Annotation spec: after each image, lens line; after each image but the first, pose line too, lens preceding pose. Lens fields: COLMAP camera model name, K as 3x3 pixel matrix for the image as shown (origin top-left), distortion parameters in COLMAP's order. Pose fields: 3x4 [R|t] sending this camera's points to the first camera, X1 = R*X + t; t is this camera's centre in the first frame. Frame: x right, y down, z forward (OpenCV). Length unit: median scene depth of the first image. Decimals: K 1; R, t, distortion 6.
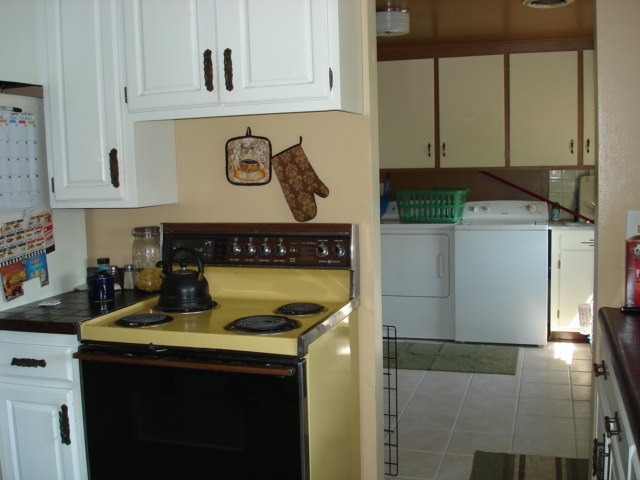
lens RADIAL K [[717.5, 0, 320.0], [0, 717.5, 240.0], [0, 0, 1]] dist [-0.077360, -0.110129]
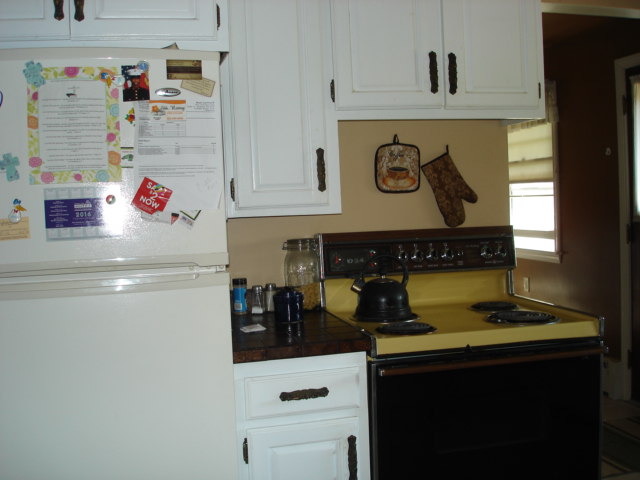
lens RADIAL K [[717.5, 0, 320.0], [0, 717.5, 240.0], [0, 0, 1]] dist [-0.077360, -0.110129]
pose [[0.849982, -0.033100, 0.525772, -0.740808], [0.067134, 0.996693, -0.045784, 0.028051], [-0.522517, 0.074213, 0.849393, 0.226717]]
